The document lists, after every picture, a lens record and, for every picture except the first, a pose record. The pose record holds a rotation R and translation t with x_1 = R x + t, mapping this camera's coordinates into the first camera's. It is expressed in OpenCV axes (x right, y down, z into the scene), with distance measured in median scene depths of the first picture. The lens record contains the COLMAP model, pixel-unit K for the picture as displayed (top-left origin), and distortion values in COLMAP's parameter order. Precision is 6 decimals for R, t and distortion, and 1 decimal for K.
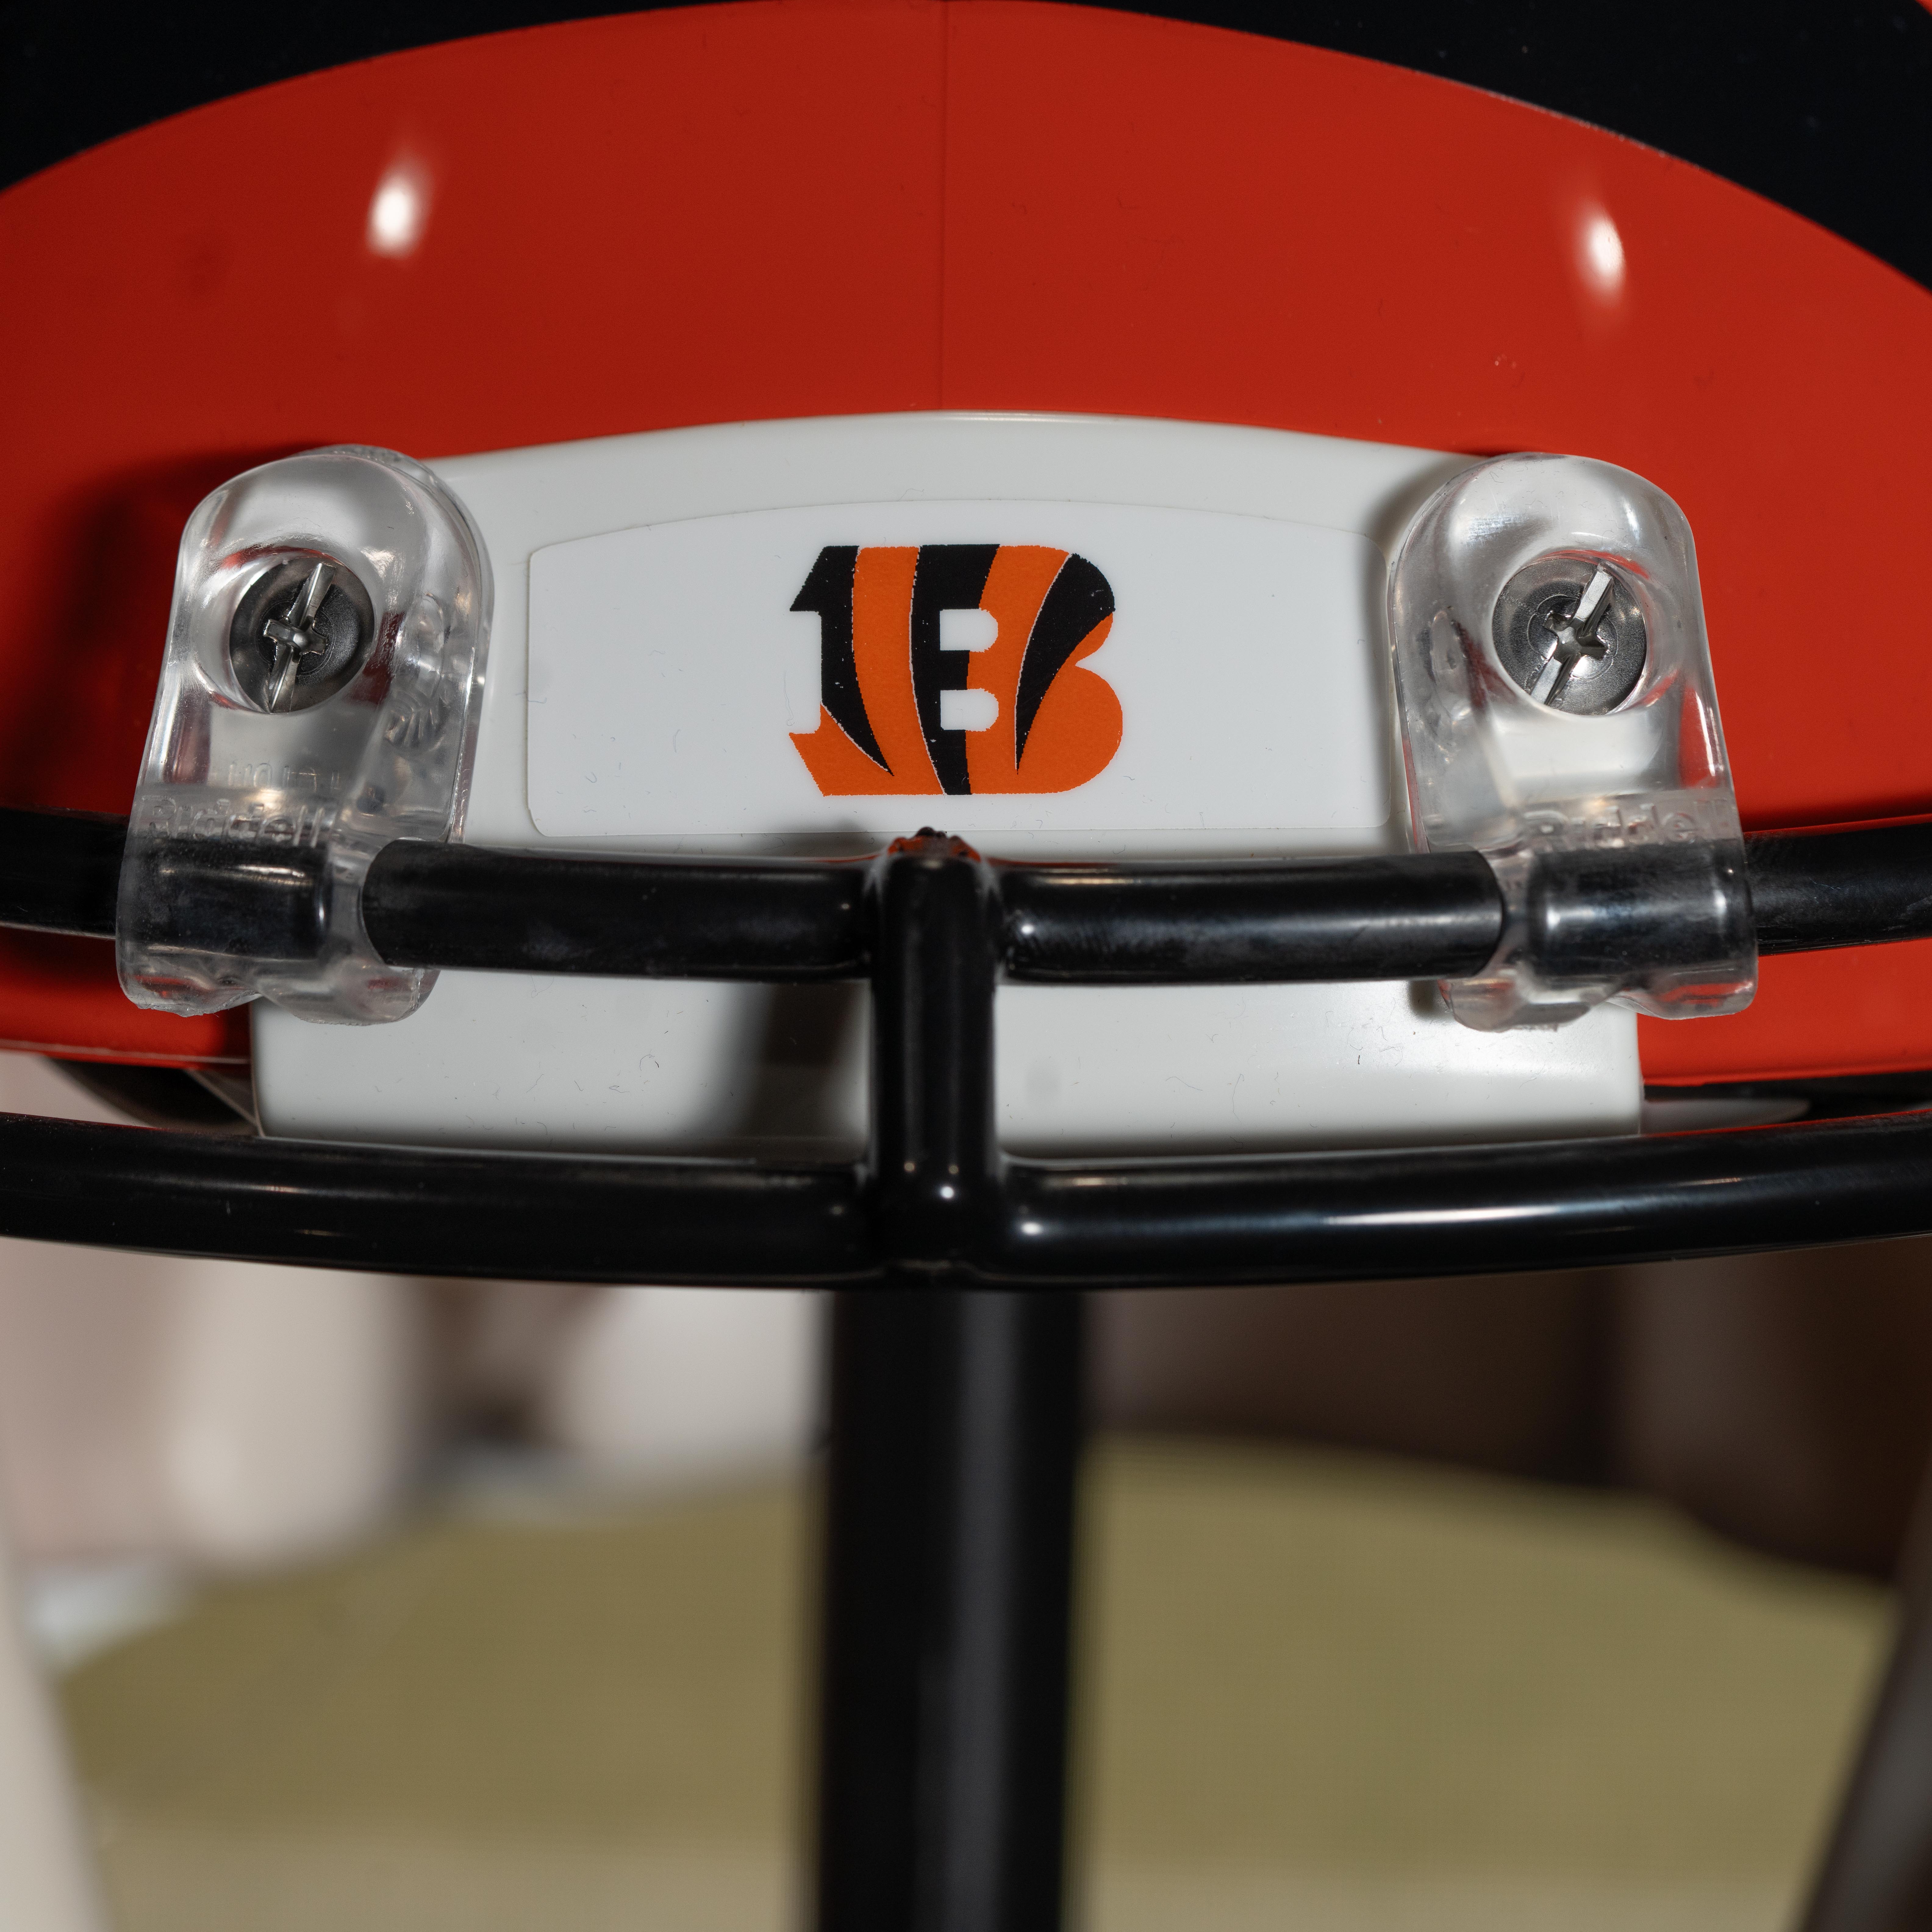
lens RADIAL K [[7045.3, 0, 967.7], [0, 7045.3, 965.0], [0, 0, 1]] dist [-0.173536, 0.000000]
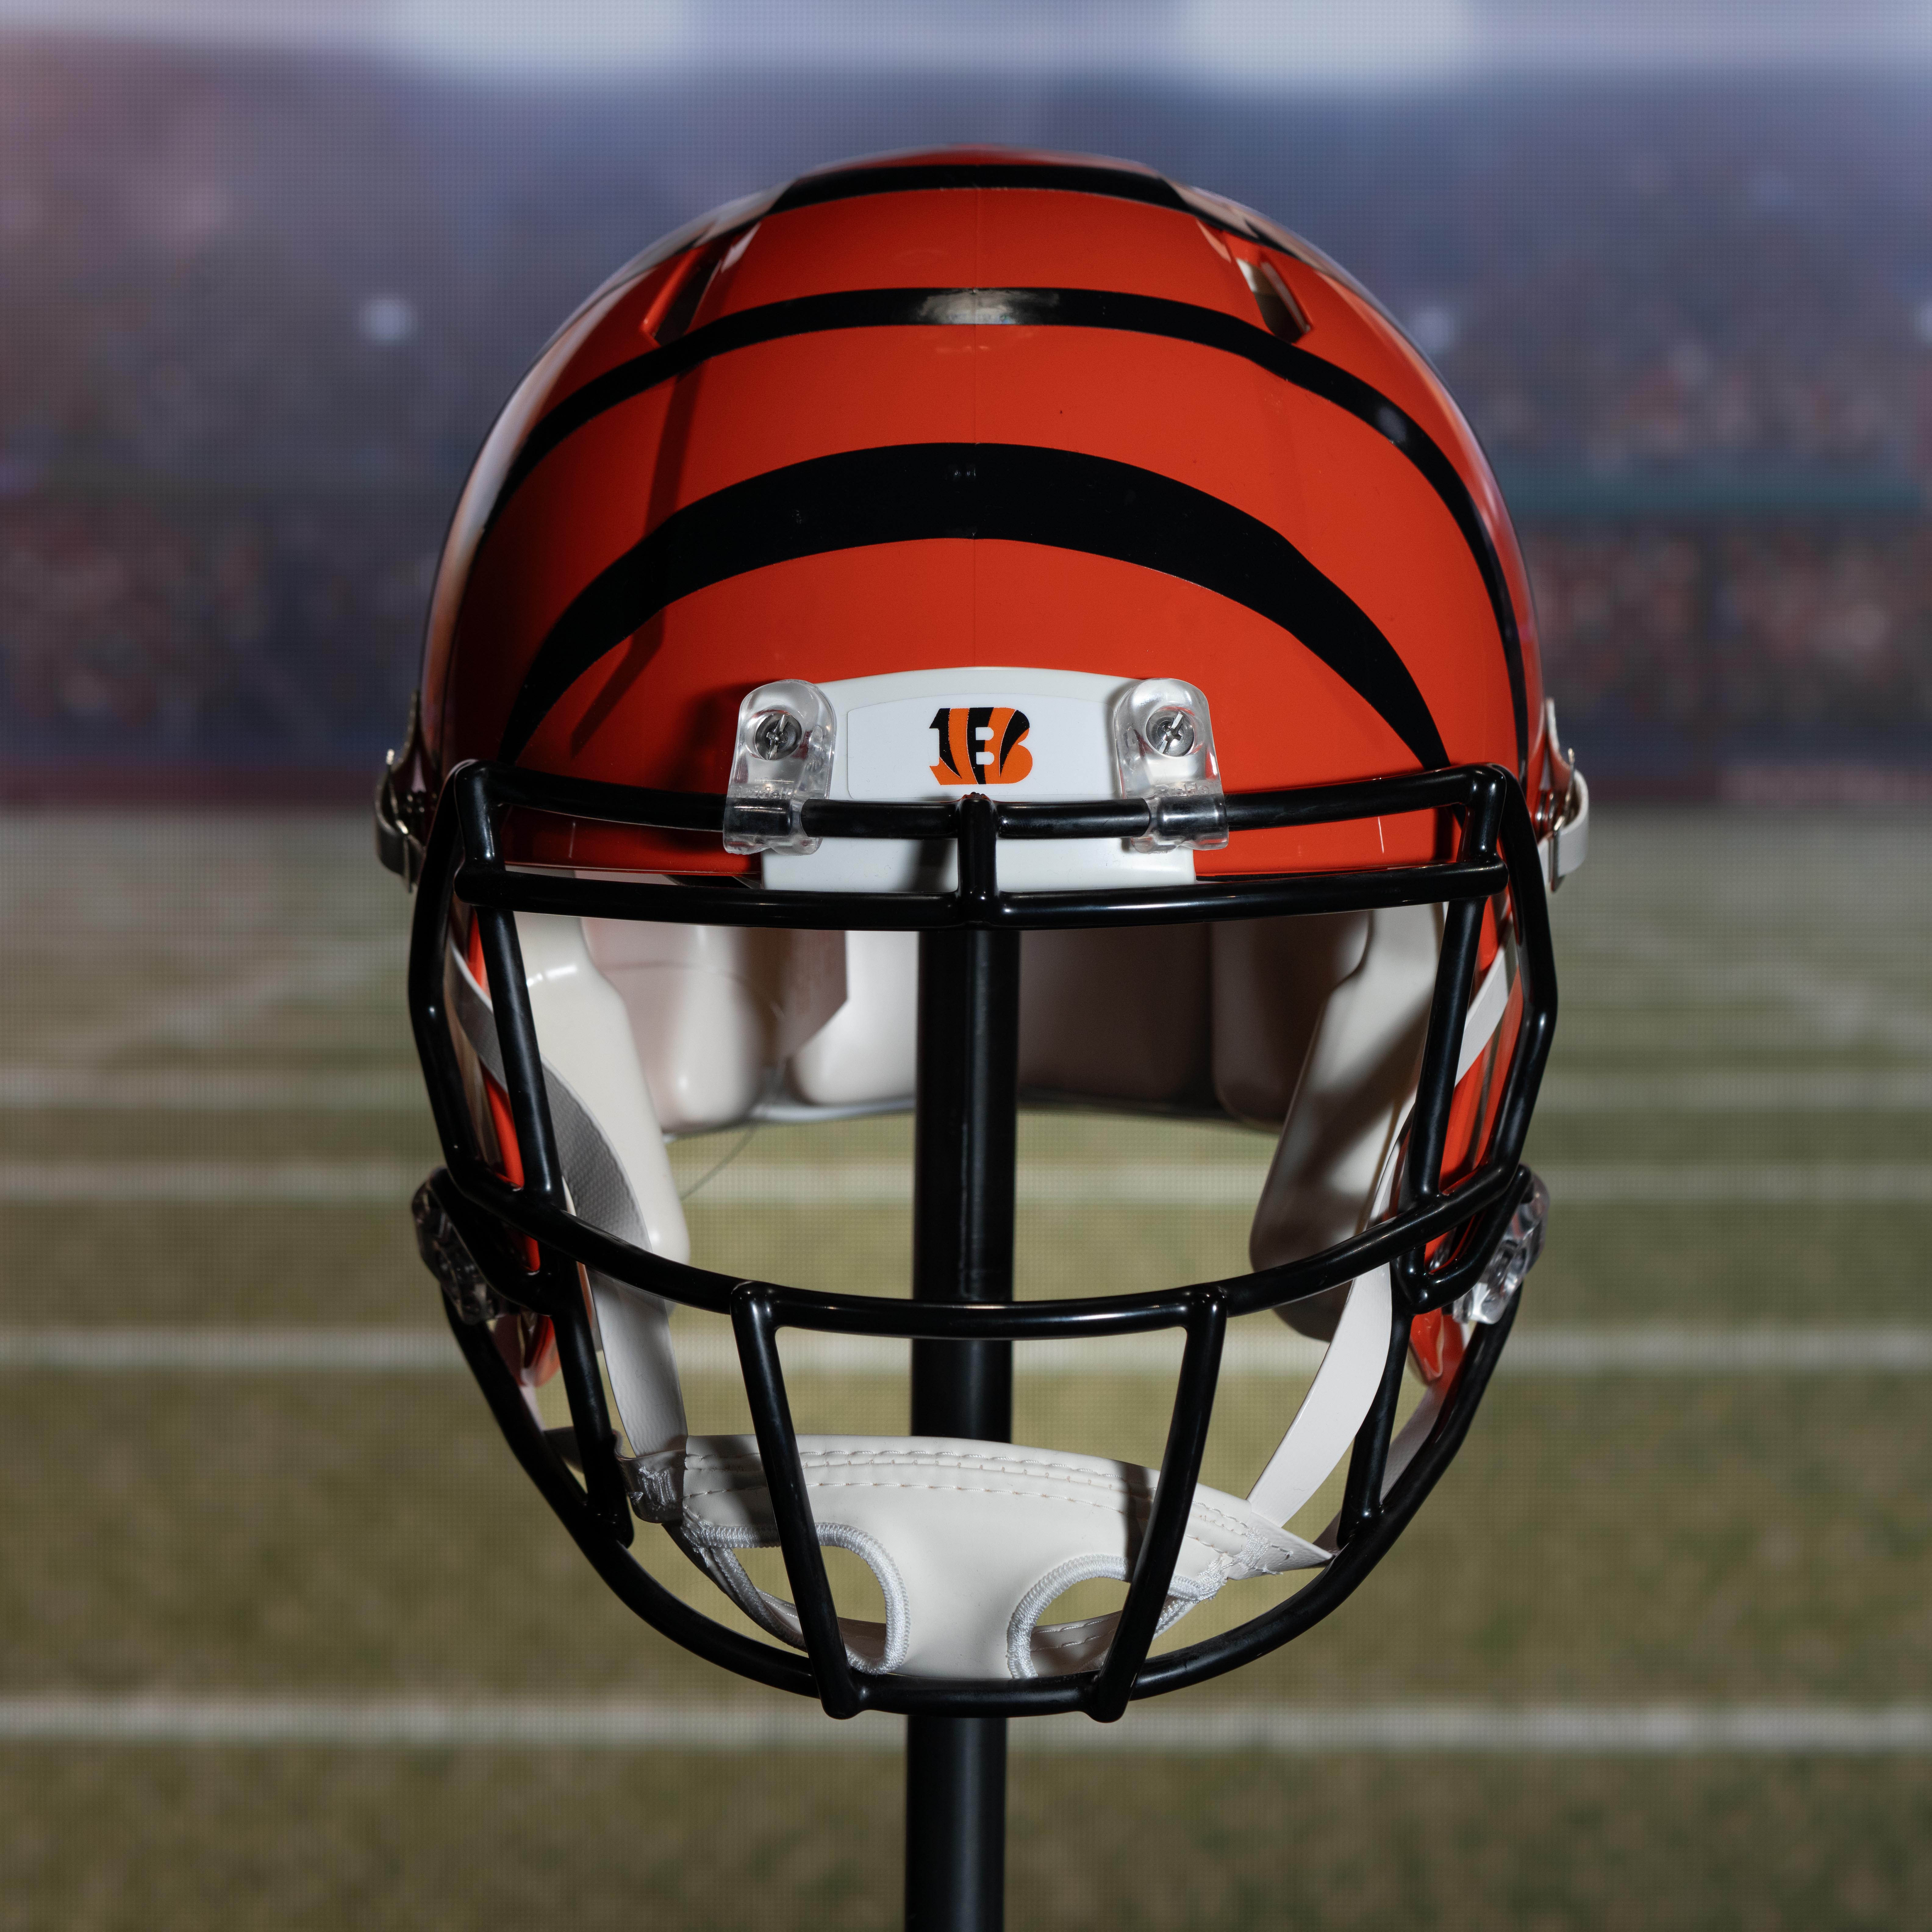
lens RADIAL K [[7045.3, 0, 969.8], [0, 7045.3, 966.4], [0, 0, 1]] dist [-0.173536, 0.000000]
pose [[0.999476, -0.009976, 0.030791, -0.107987], [0.011863, 0.998024, -0.061701, 0.260241], [-0.030115, 0.062034, 0.997620, -2.236189]]
